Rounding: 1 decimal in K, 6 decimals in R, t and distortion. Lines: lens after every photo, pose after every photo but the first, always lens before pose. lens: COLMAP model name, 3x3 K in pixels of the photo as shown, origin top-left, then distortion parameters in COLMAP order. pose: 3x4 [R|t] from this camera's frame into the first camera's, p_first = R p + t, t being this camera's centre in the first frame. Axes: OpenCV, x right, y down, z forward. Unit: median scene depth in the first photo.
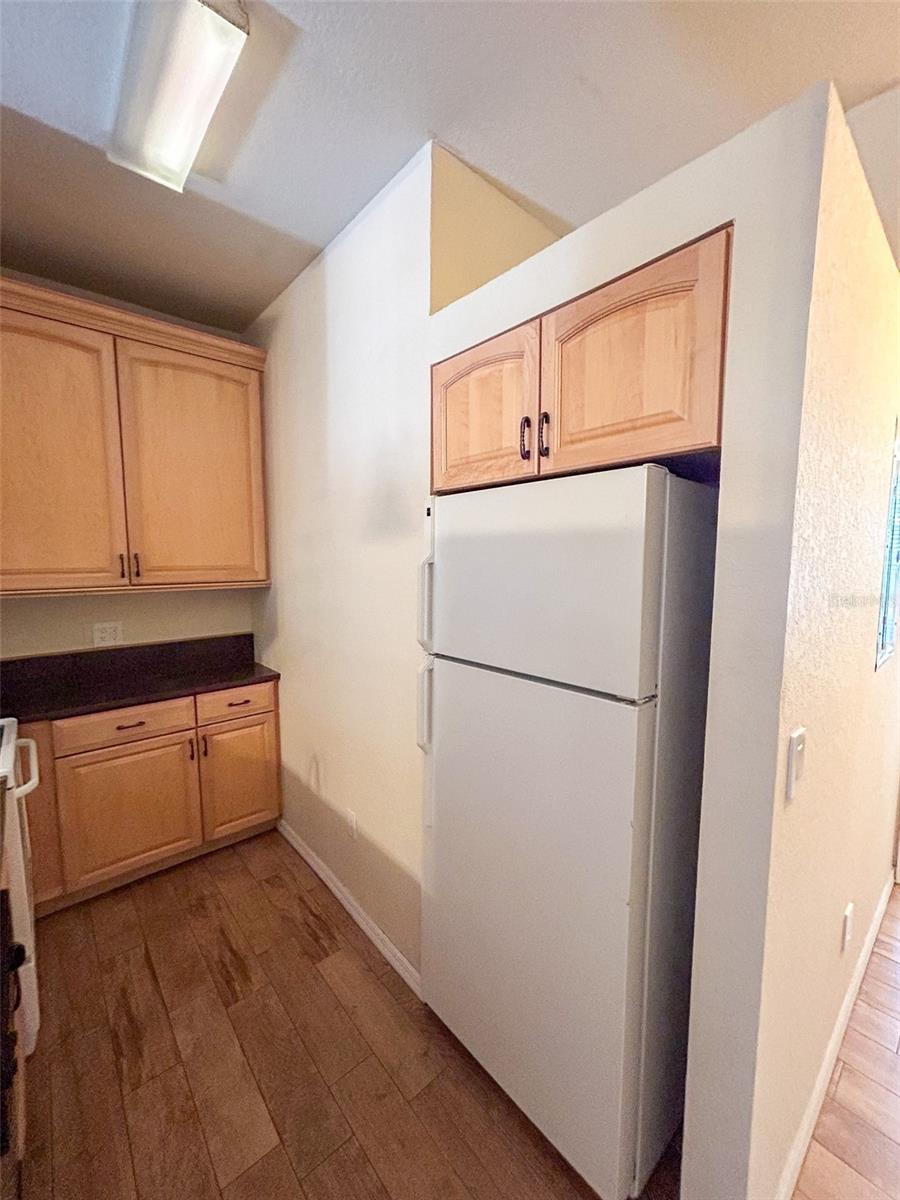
lens RADIAL K [[482.5, 0, 454.1], [0, 482.5, 600.3], [0, 0, 1]] dist [0.001320, 0.000478]
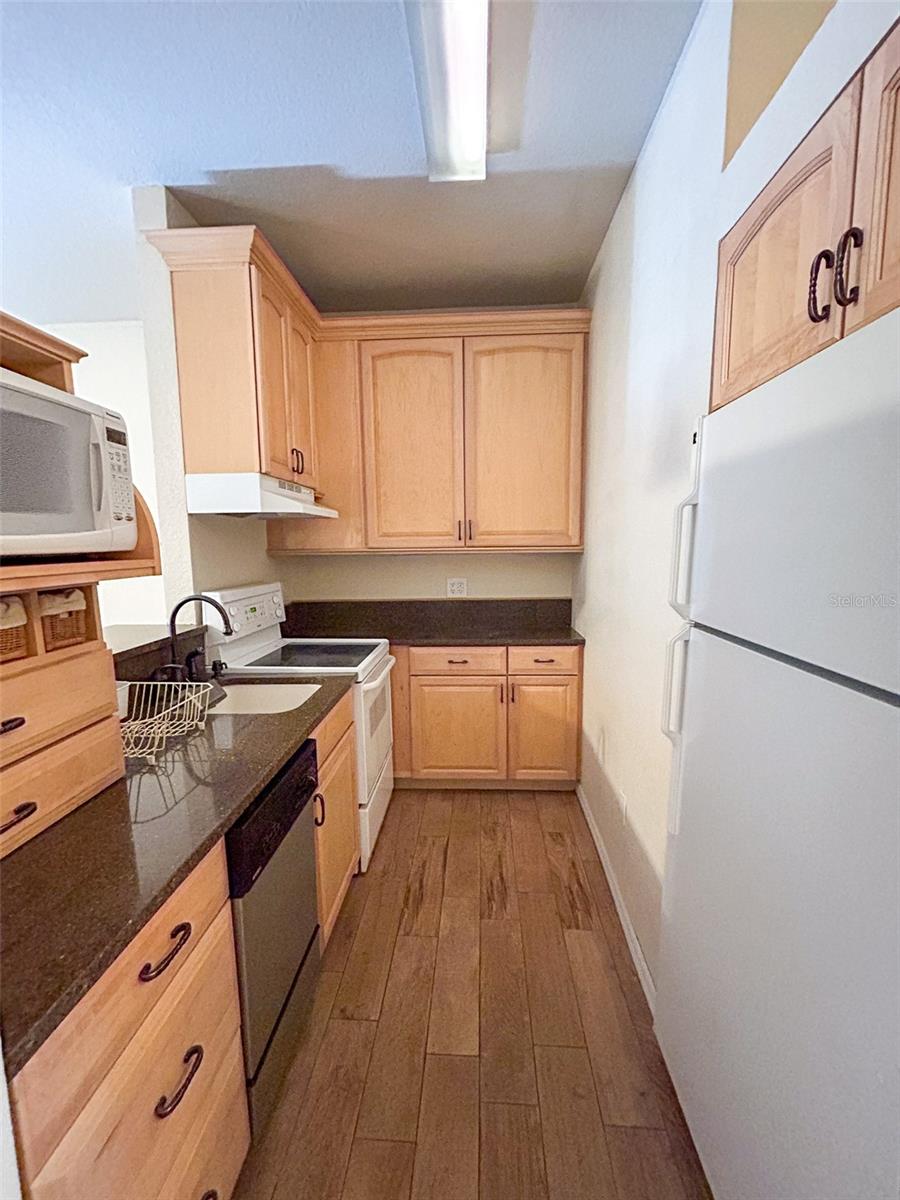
lens RADIAL K [[483.7, 0, 451.9], [0, 483.7, 600.3], [0, 0, 1]] dist [0.001275, 0.000660]
pose [[0.711663, 0.077679, -0.698213, 0.158755], [-0.055828, 0.996978, 0.054015, 0.038726], [0.700299, 0.000539, 0.713849, 0.116142]]
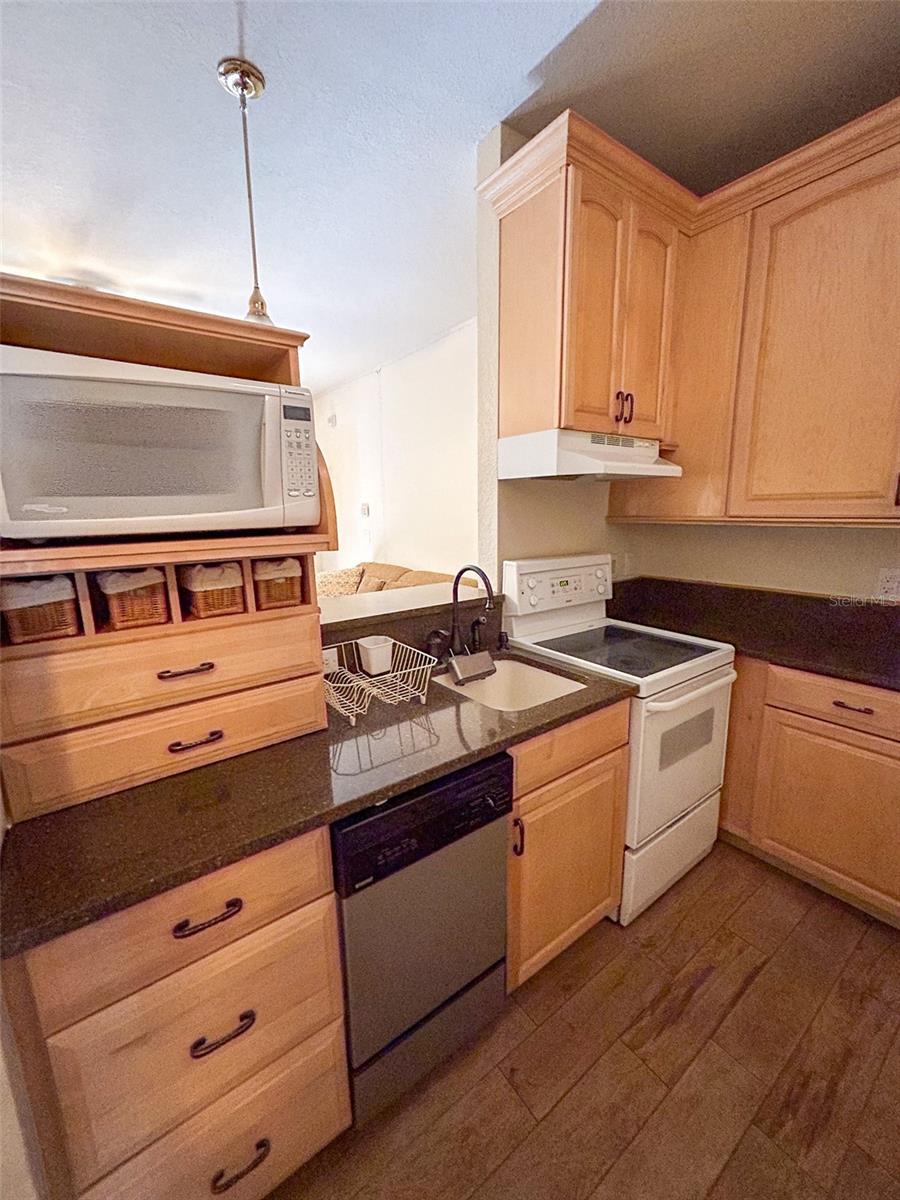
lens RADIAL K [[483.7, 0, 451.9], [0, 483.7, 600.3], [0, 0, 1]] dist [0.001275, 0.000660]
pose [[-0.083956, 0.195032, -0.977197, 0.081397], [-0.082116, 0.975970, 0.201842, -0.002811], [0.993080, 0.097189, -0.065923, 0.412035]]
